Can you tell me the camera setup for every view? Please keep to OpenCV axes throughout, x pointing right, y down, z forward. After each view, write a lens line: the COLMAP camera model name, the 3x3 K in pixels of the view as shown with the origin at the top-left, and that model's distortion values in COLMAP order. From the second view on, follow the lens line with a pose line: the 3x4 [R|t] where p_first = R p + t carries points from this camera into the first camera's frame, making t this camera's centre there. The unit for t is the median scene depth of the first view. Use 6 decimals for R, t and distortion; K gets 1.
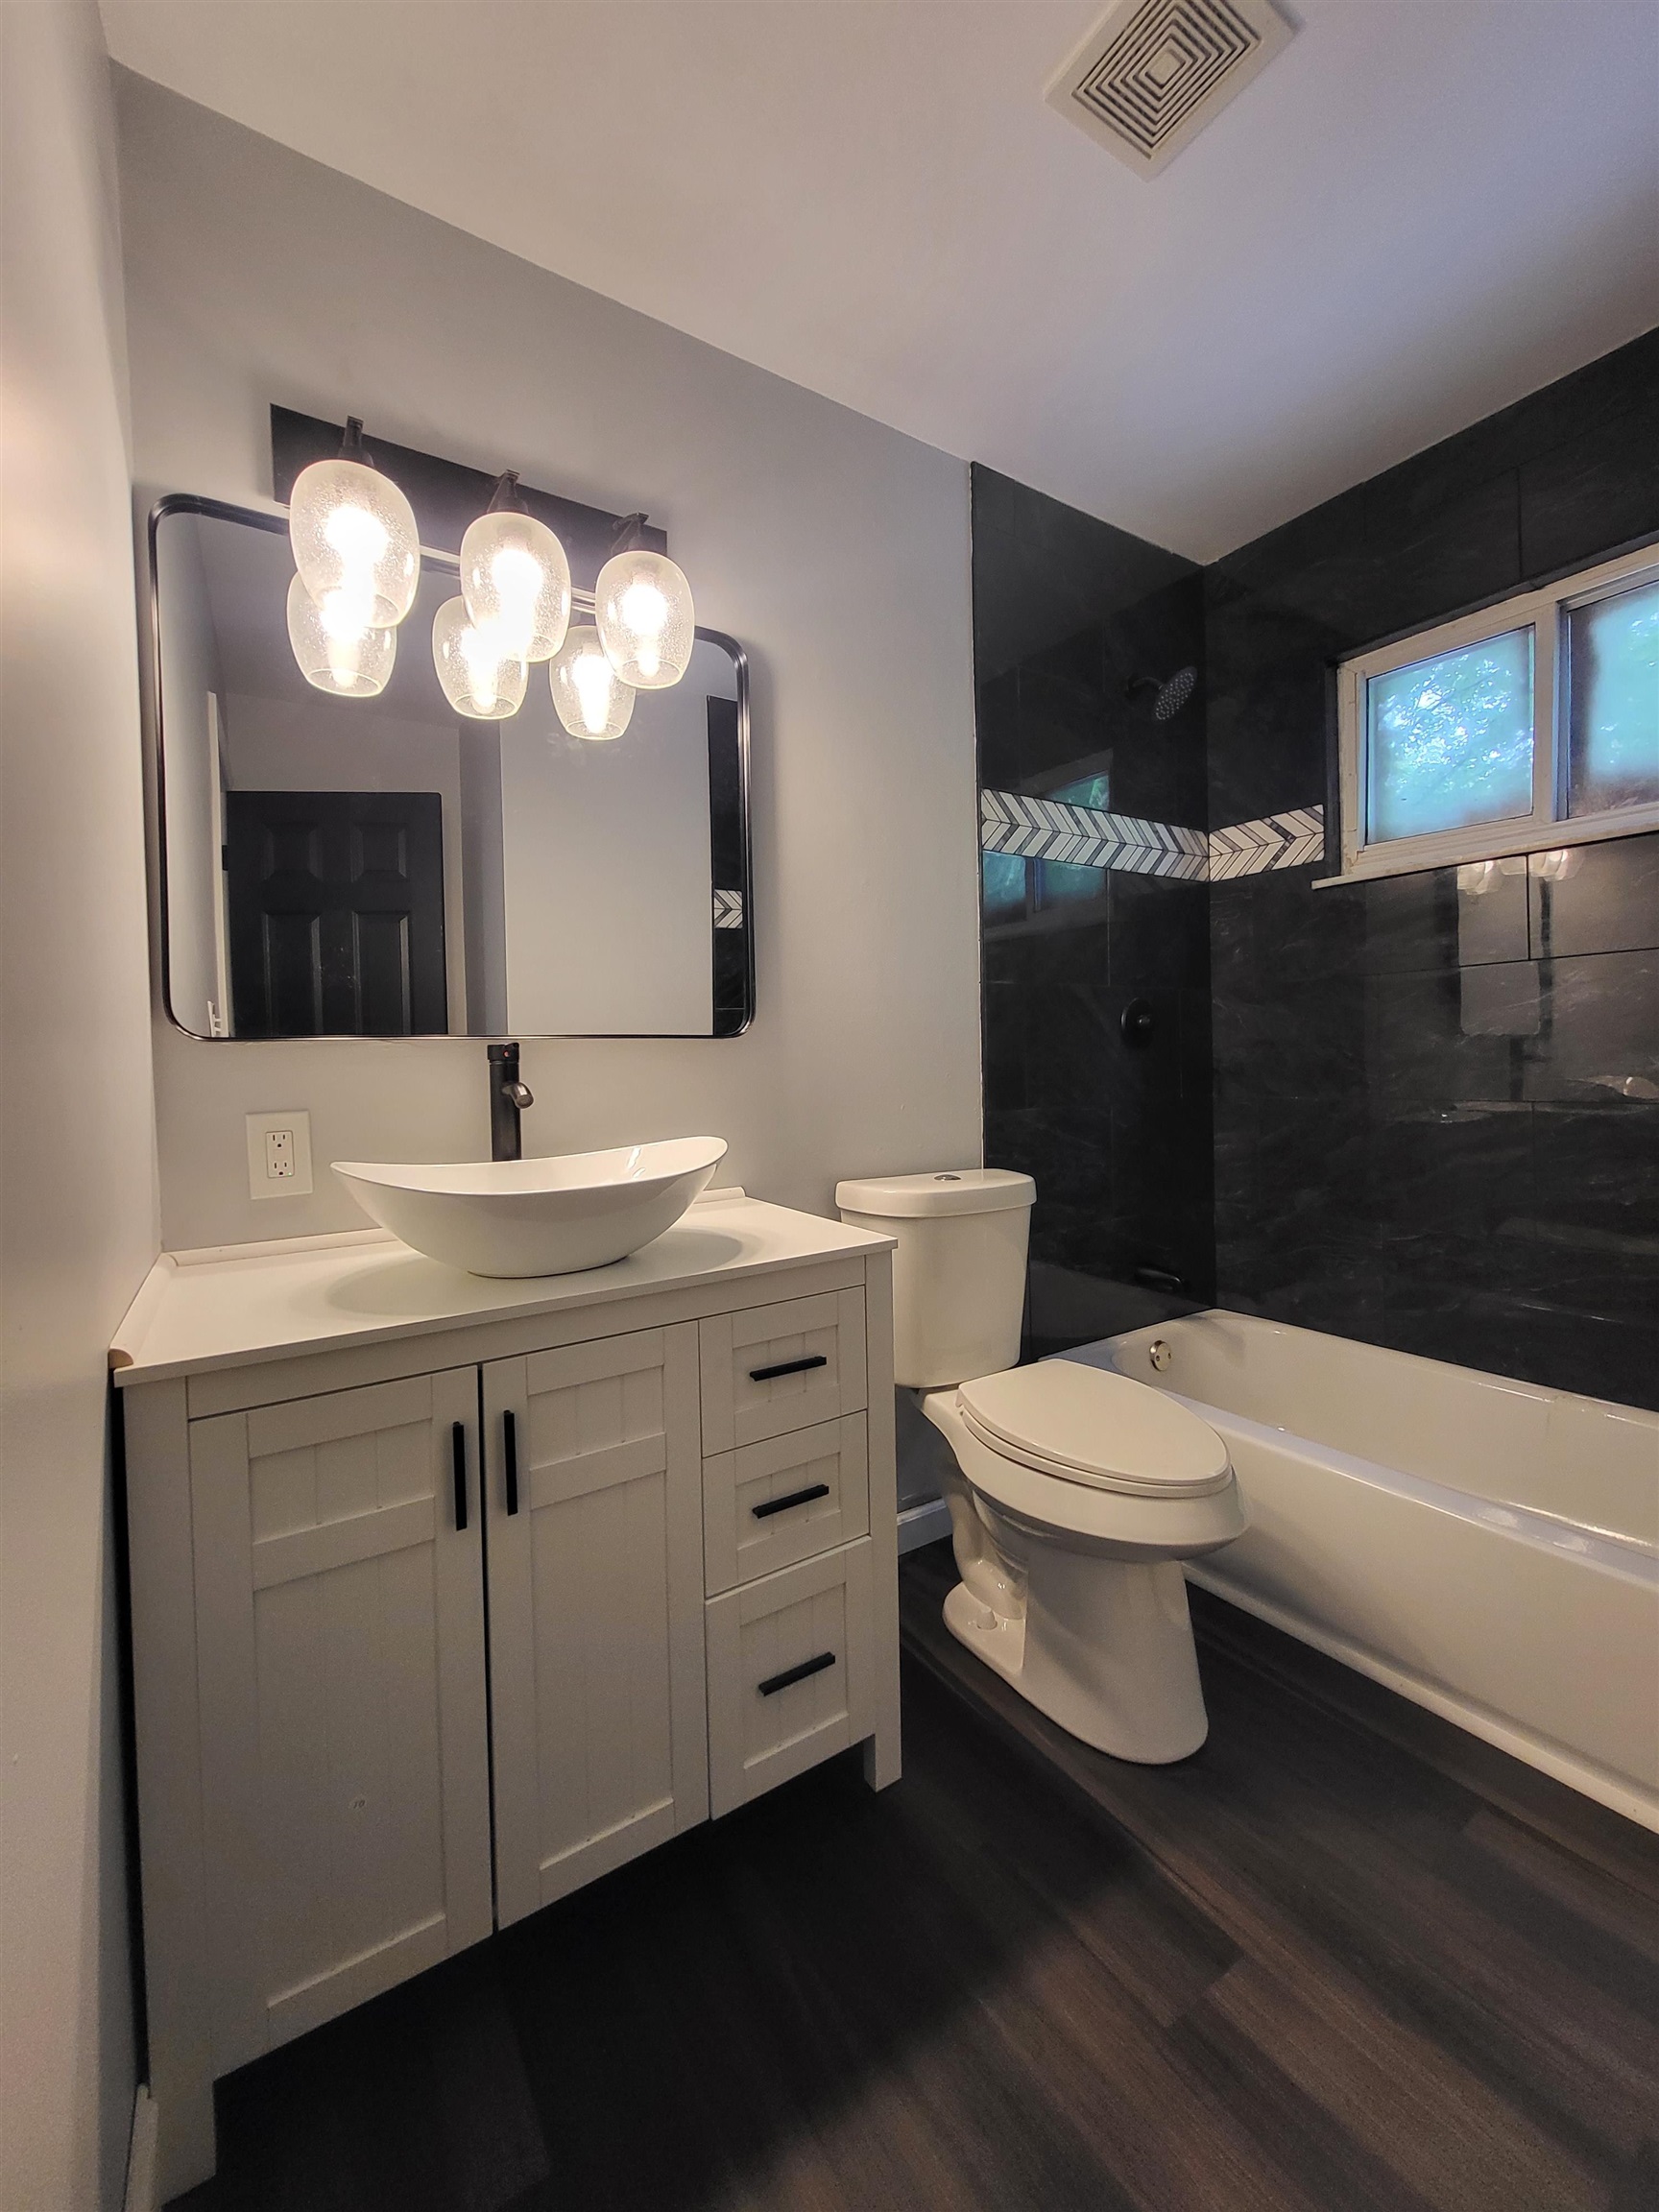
lens RADIAL K [[880.8, 0, 826.2], [0, 880.8, 1090.7], [0, 0, 1]] dist [0.000933, -0.002662]
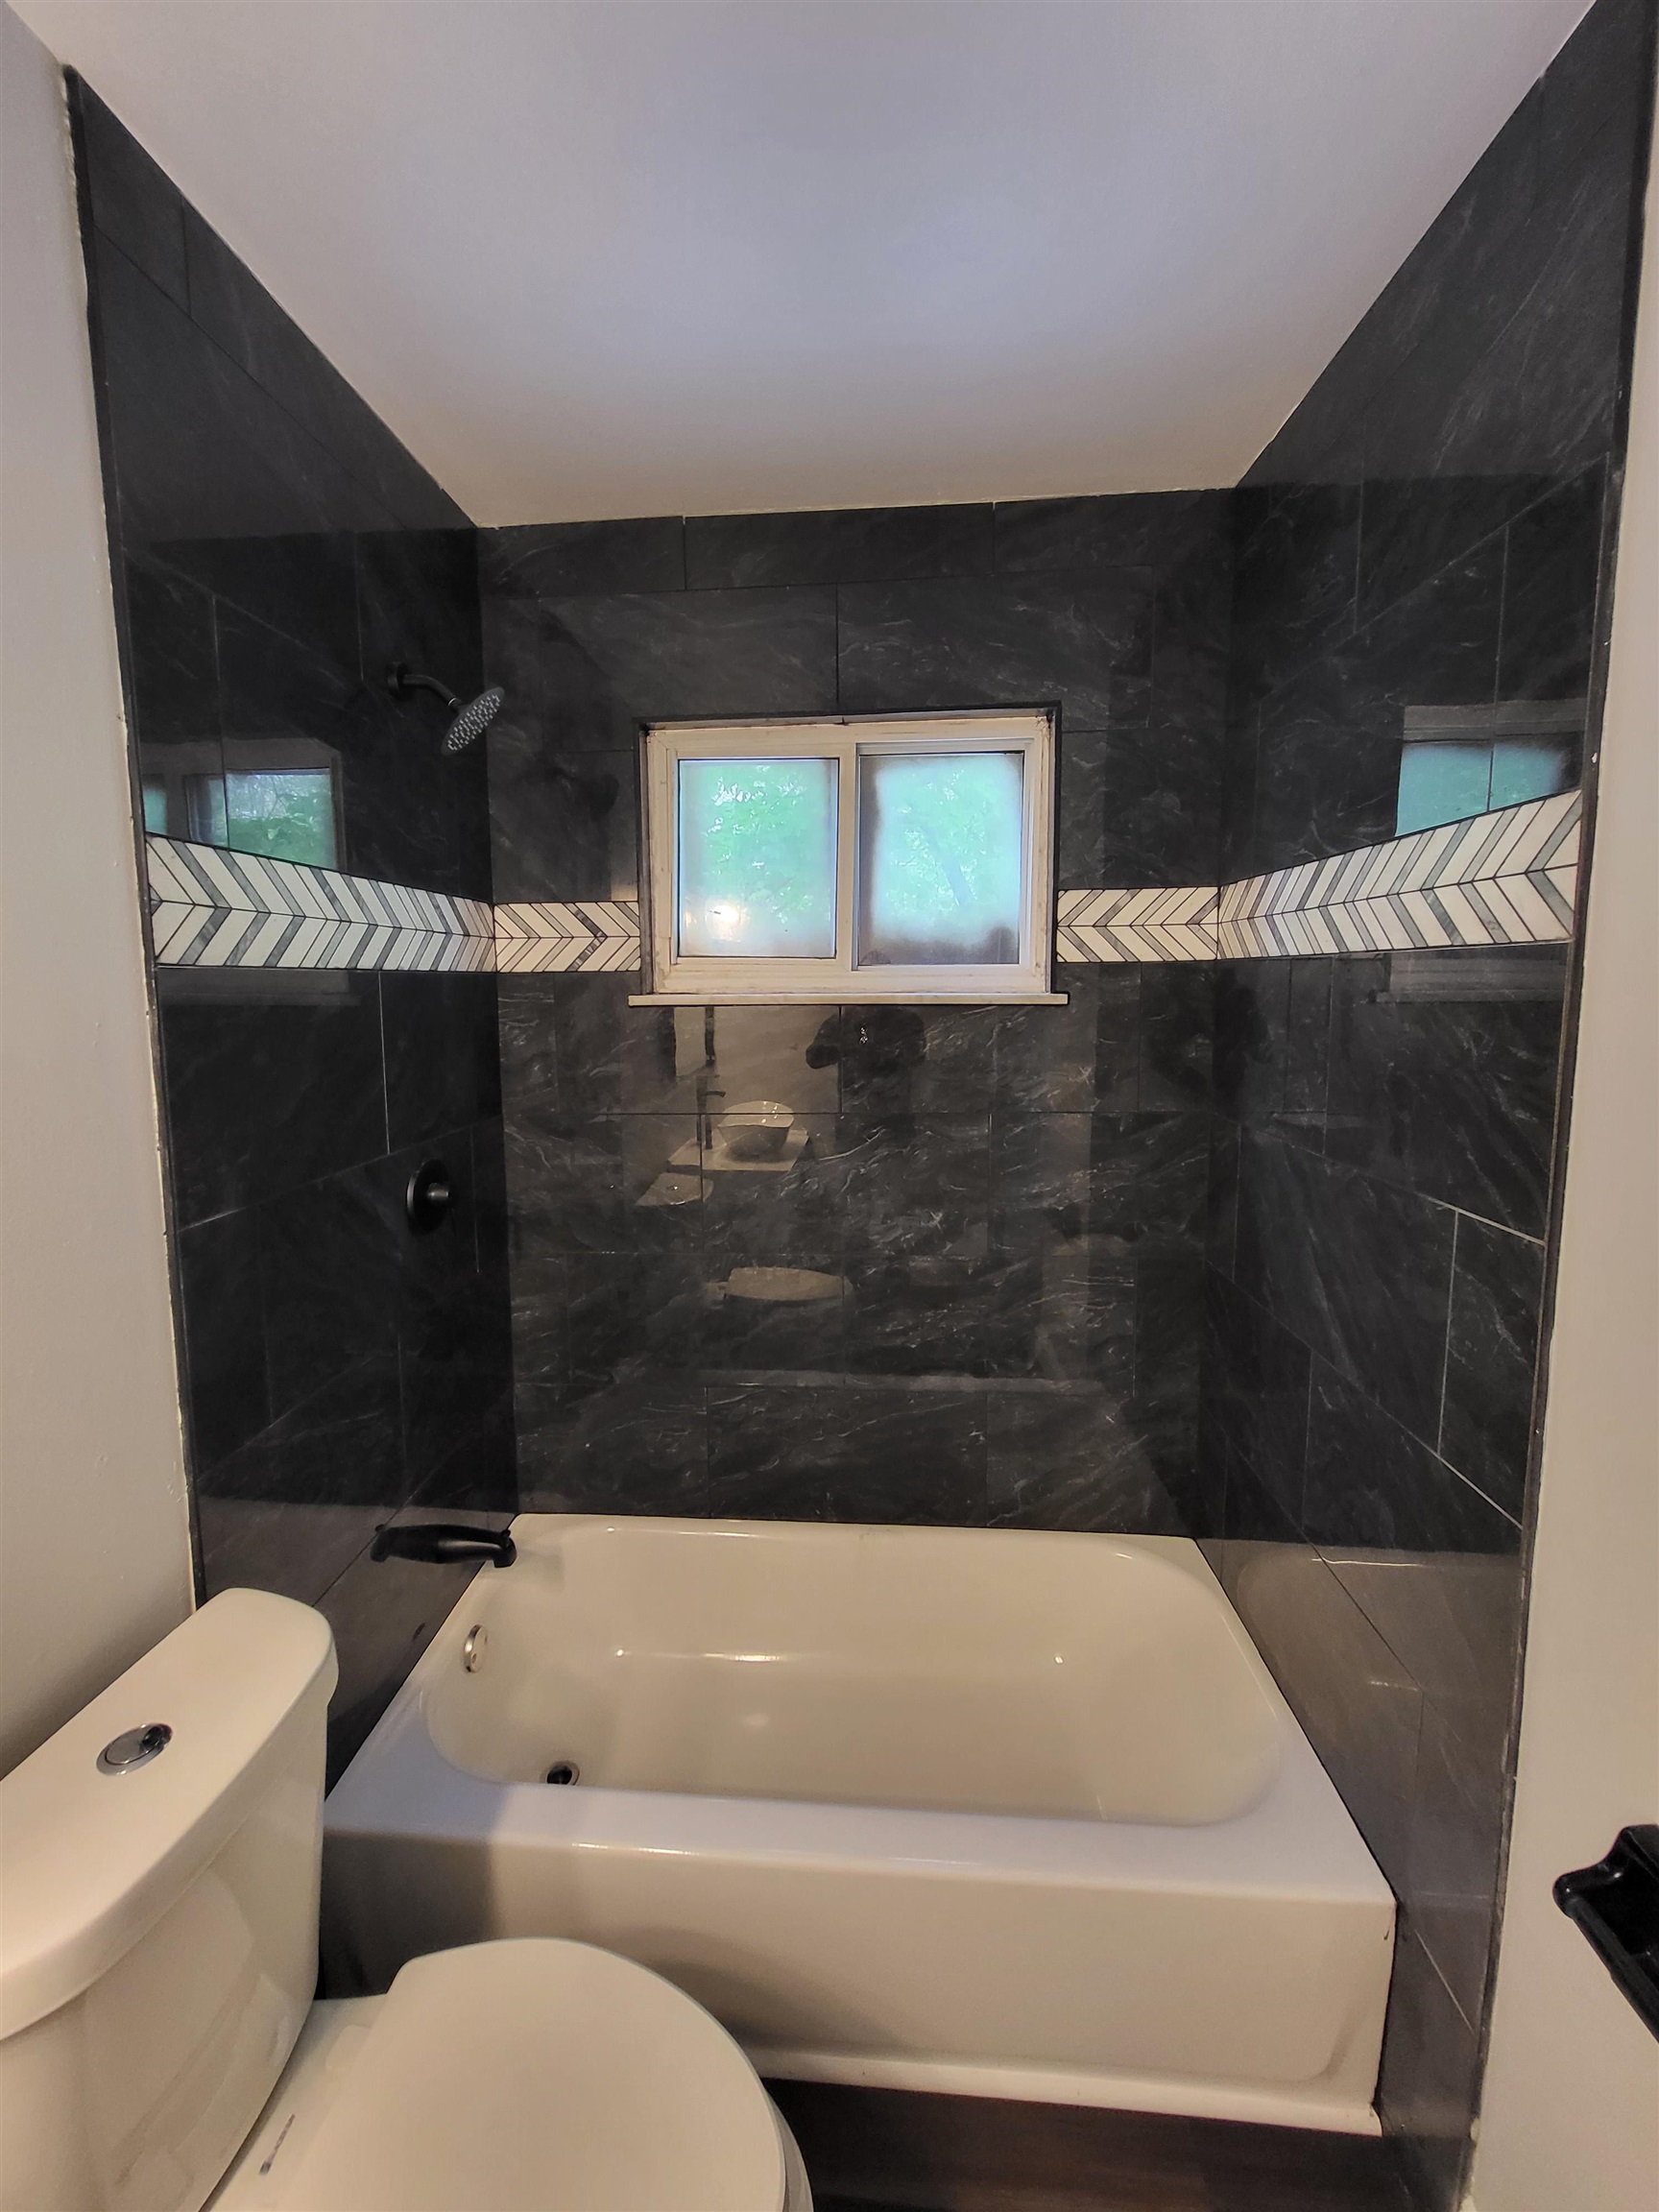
lens RADIAL K [[880.8, 0, 822.6], [0, 880.8, 1106.0], [0, 0, 1]] dist [0.000933, -0.002662]
pose [[0.621342, -0.061360, 0.781133, 0.018776], [0.006570, 0.997302, 0.073115, -0.190556], [-0.783512, -0.040298, 0.620069, 0.342129]]
